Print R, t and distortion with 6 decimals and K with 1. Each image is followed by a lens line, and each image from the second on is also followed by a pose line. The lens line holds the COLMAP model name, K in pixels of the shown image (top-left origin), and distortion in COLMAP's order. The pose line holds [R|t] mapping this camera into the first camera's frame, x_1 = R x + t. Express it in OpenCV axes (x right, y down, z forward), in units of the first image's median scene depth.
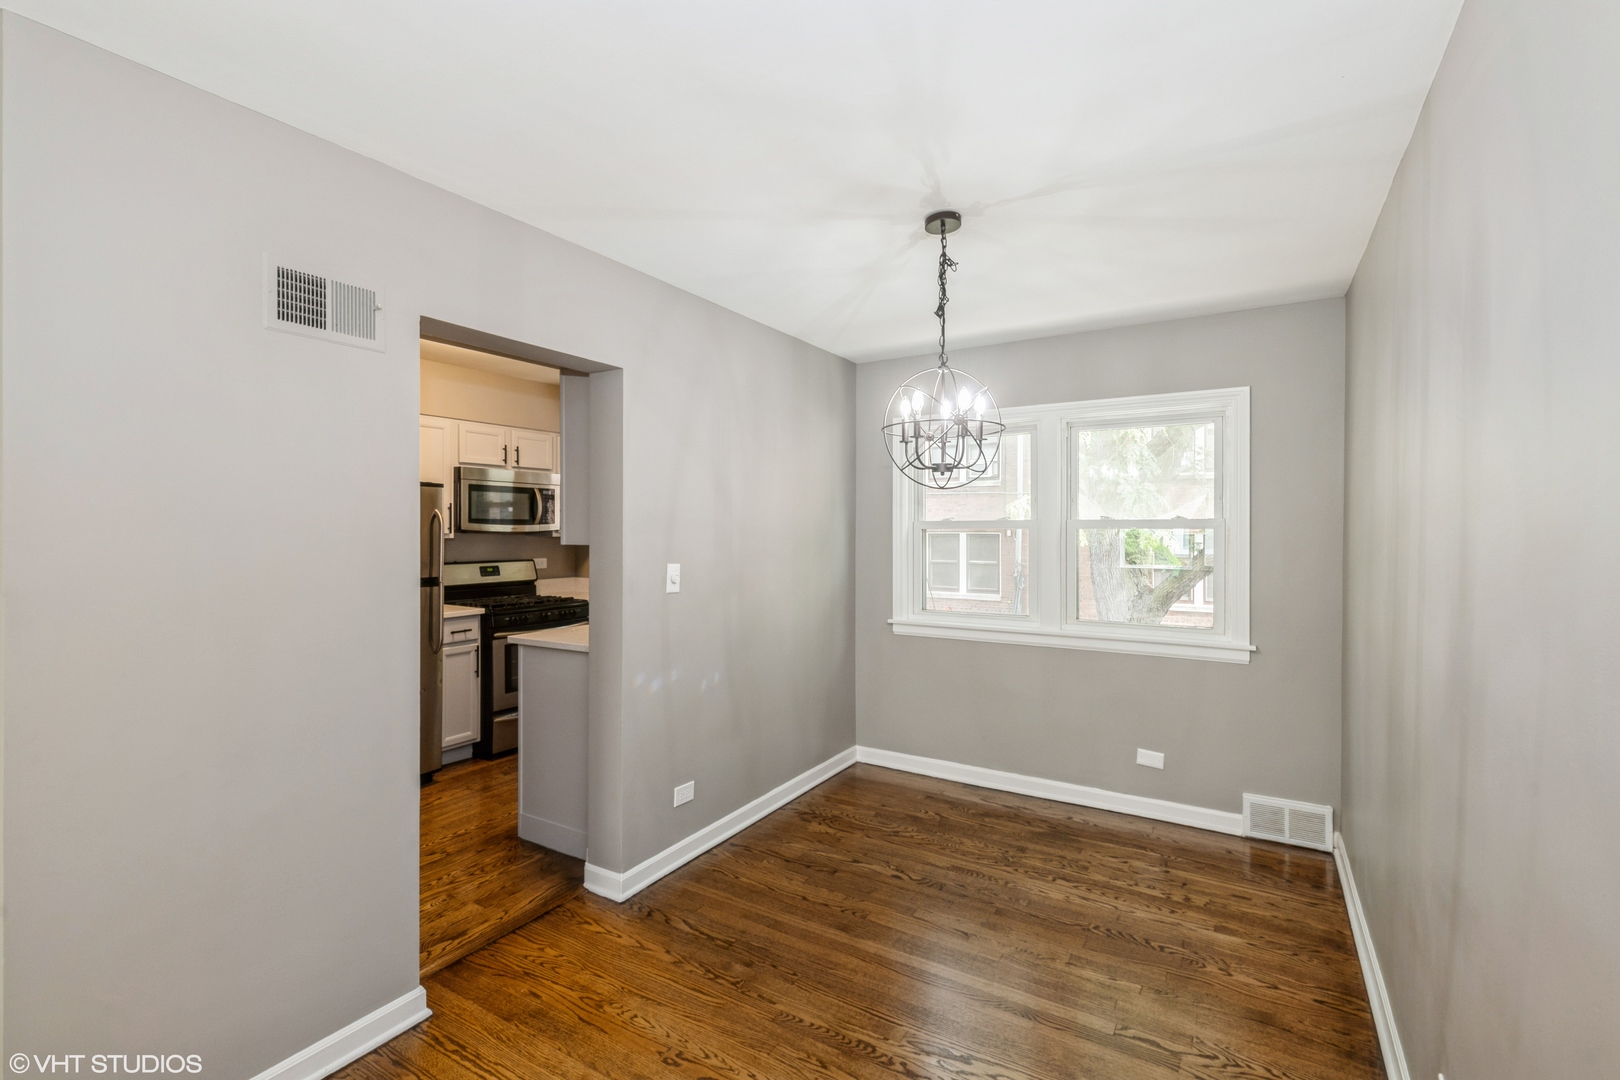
lens RADIAL K [[722.8, 0, 810.0], [0, 722.8, 540.0], [0, 0, 1]] dist [0.002022, 0.000388]
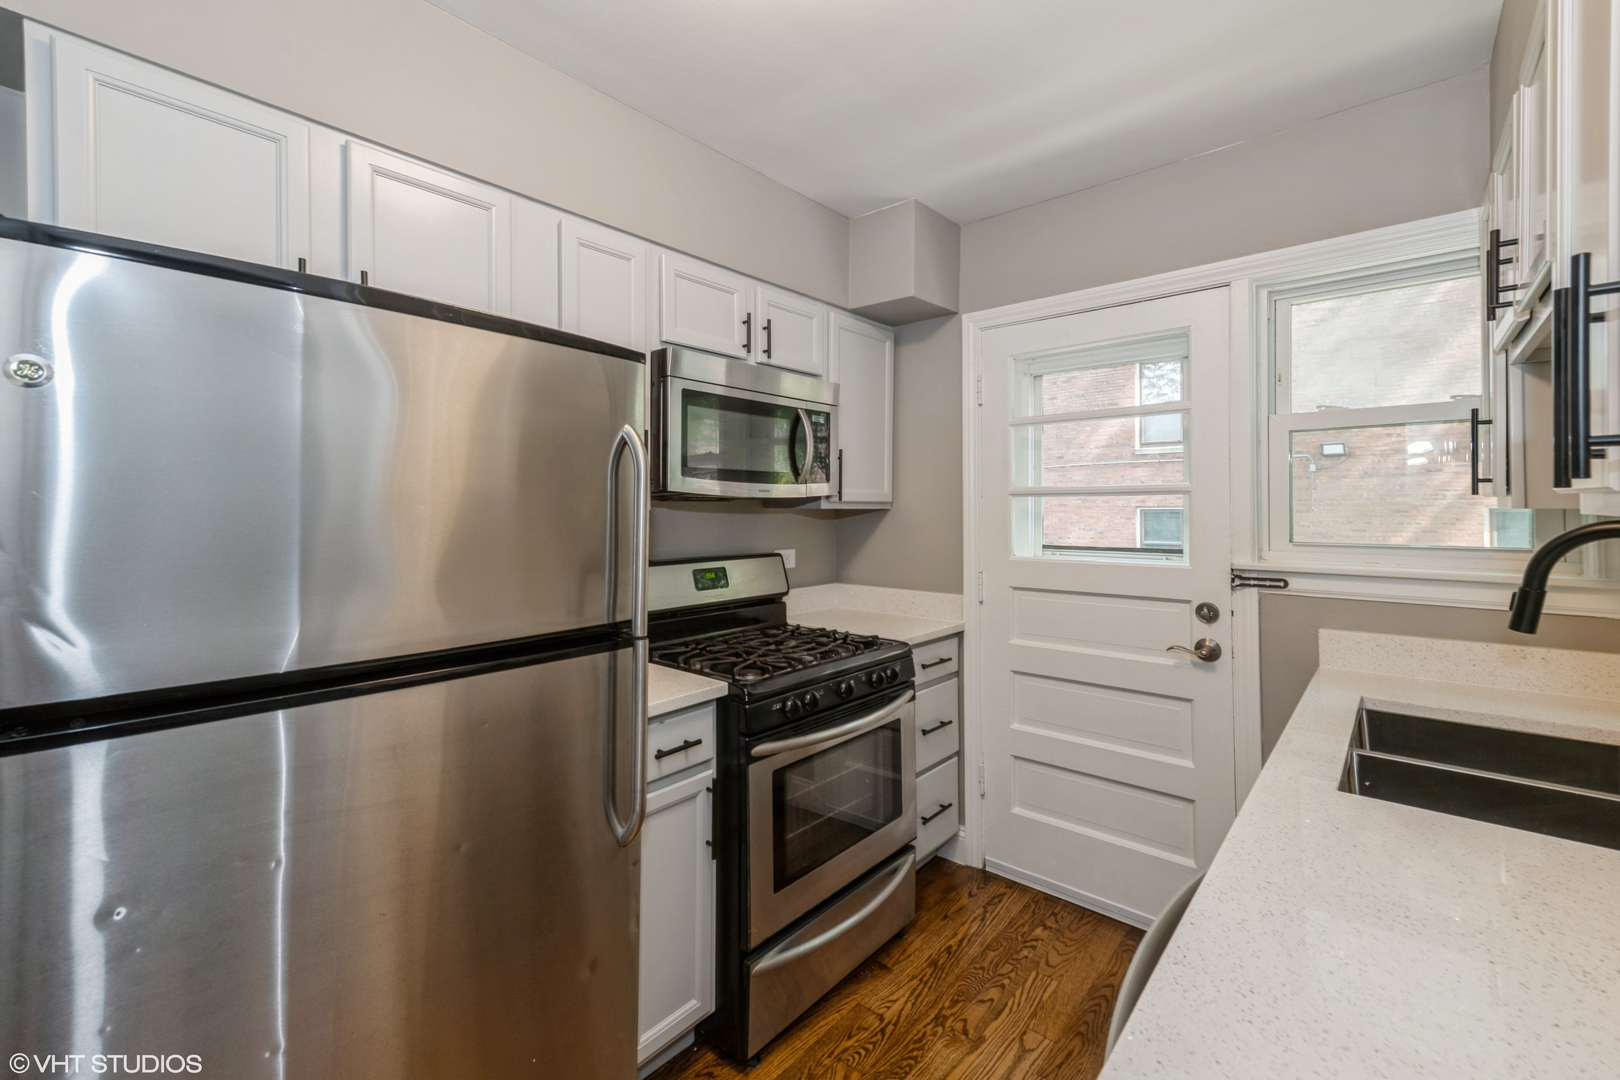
lens RADIAL K [[686.4, 0, 807.9], [0, 686.4, 519.5], [0, 0, 1]] dist [0.023376, -0.000038]
pose [[0.986424, 0.004834, -0.164146, -0.323461], [-0.004378, 0.999985, 0.003137, 0.001336], [0.164158, -0.002376, 0.986431, 0.591581]]
